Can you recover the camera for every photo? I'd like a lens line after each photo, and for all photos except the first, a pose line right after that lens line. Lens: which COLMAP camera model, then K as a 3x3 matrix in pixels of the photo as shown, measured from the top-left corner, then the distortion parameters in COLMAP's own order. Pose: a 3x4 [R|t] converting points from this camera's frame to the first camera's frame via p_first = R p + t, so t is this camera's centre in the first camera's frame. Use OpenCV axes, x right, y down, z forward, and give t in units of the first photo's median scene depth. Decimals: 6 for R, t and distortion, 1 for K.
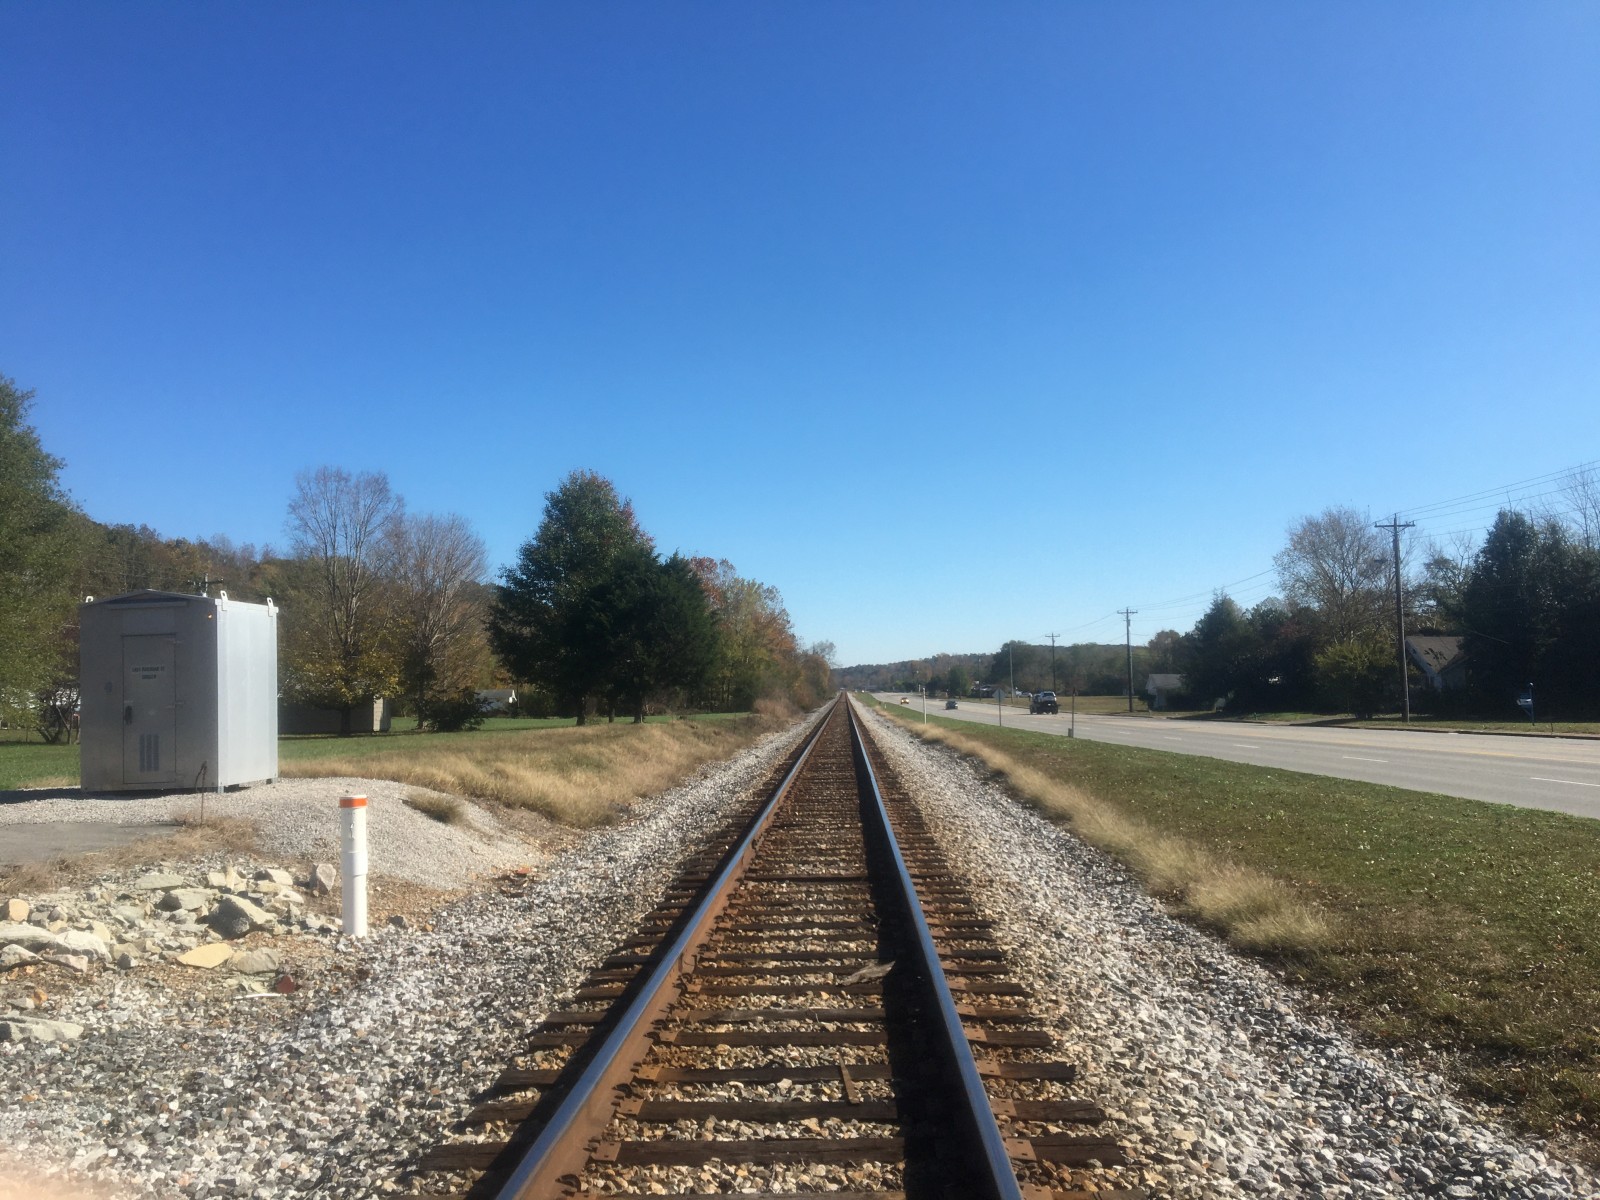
lens RADIAL K [[1326.5, 0, 800.0], [0, 1326.5, 600.0], [0, 0, 1]] dist [0.061481, -0.082514]
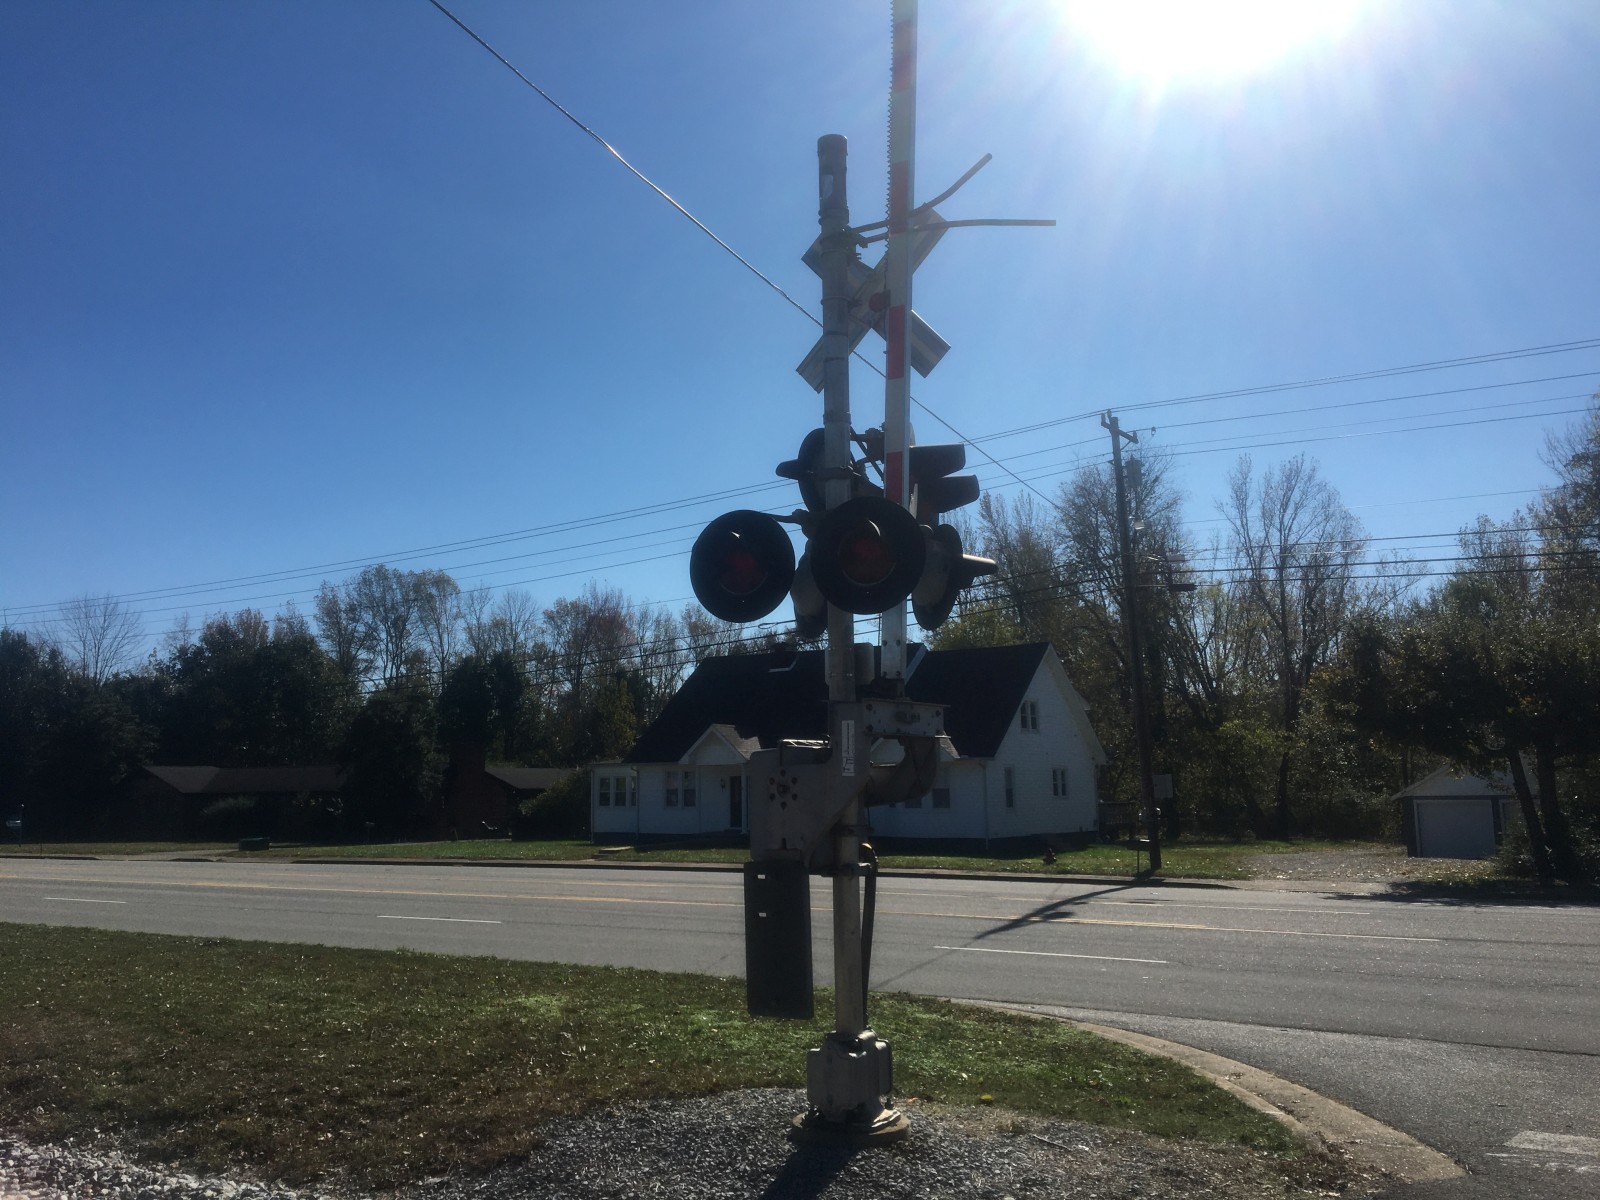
lens RADIAL K [[1320.9, 0, 799.4], [0, 1320.9, 646.0], [0, 0, 1]] dist [0.045791, -0.080271]
pose [[0.503720, 0.107379, 0.857168, -0.110444], [-0.058956, 0.994204, -0.089901, -0.004934], [-0.861853, -0.005250, 0.507131, -0.038566]]
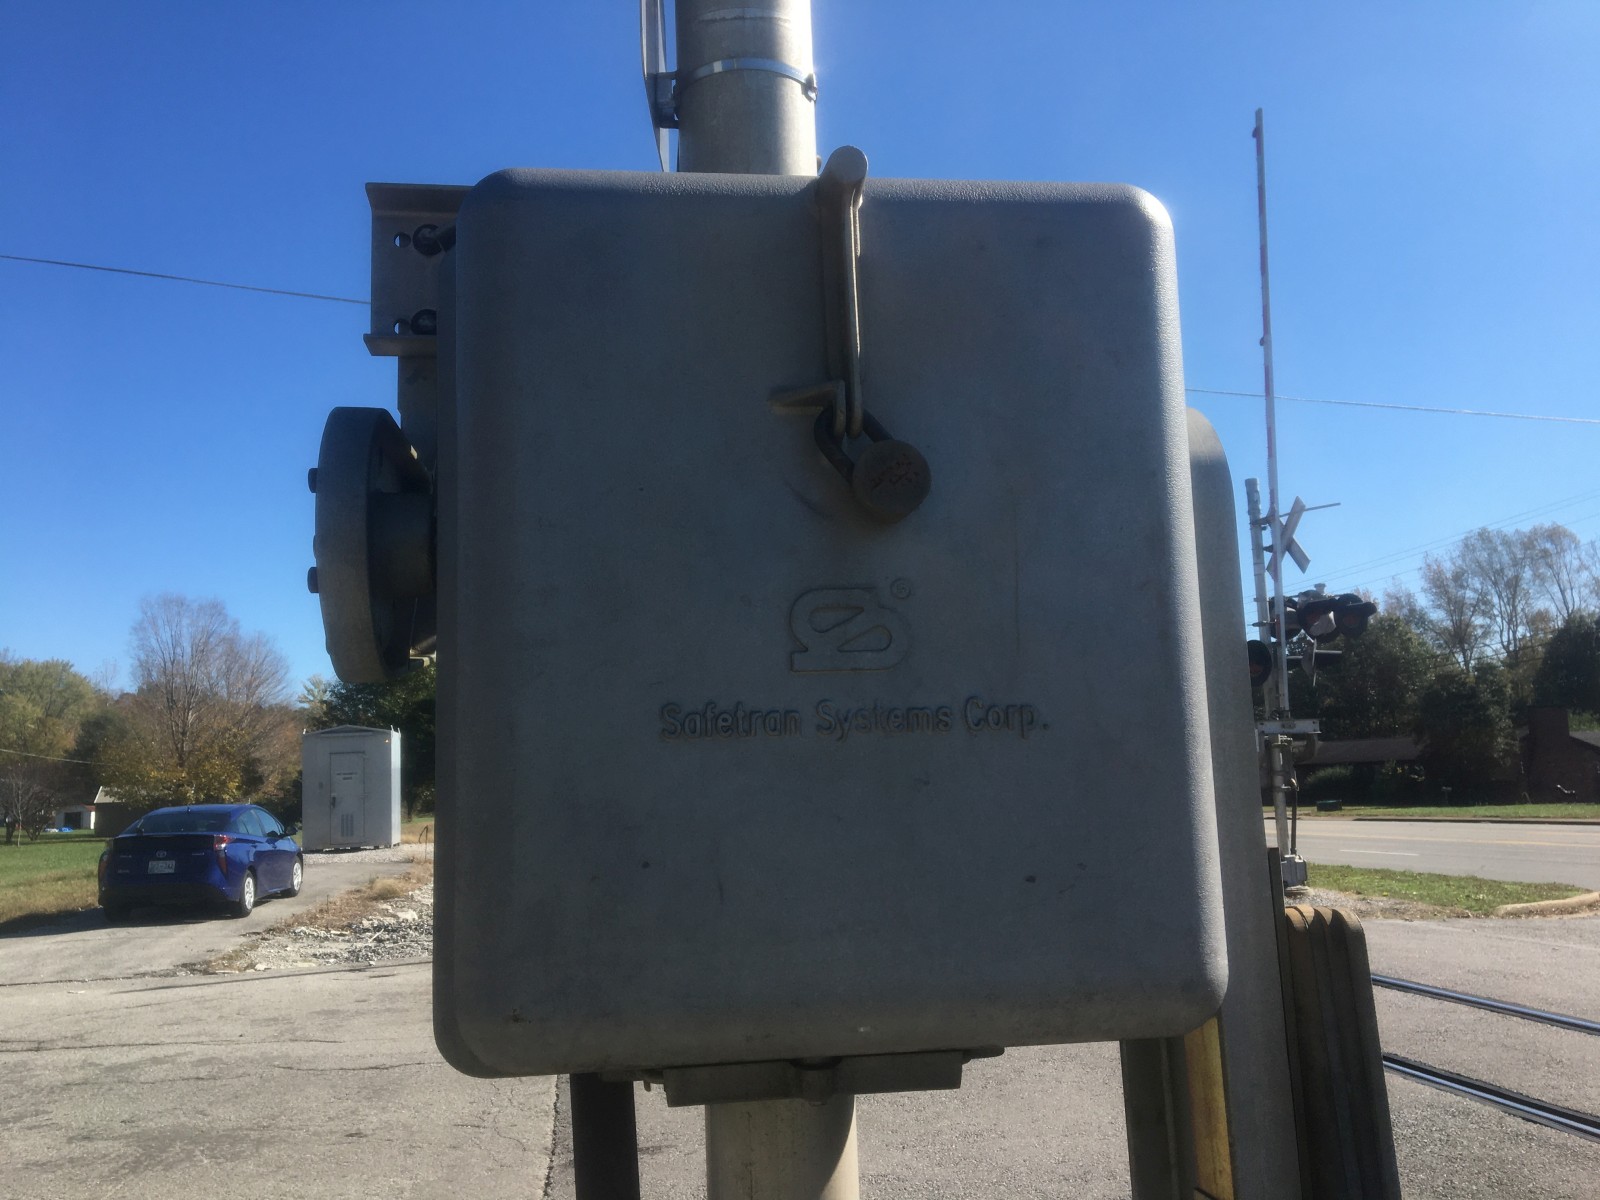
lens RADIAL K [[1326.5, 0, 800.0], [0, 1326.5, 600.0], [0, 0, 1]] dist [0.061481, -0.082514]
pose [[0.975293, 0.018136, 0.220171, -0.308980], [-0.001530, 0.997155, -0.075362, -0.037819], [-0.220911, 0.073163, 0.972546, -0.723269]]
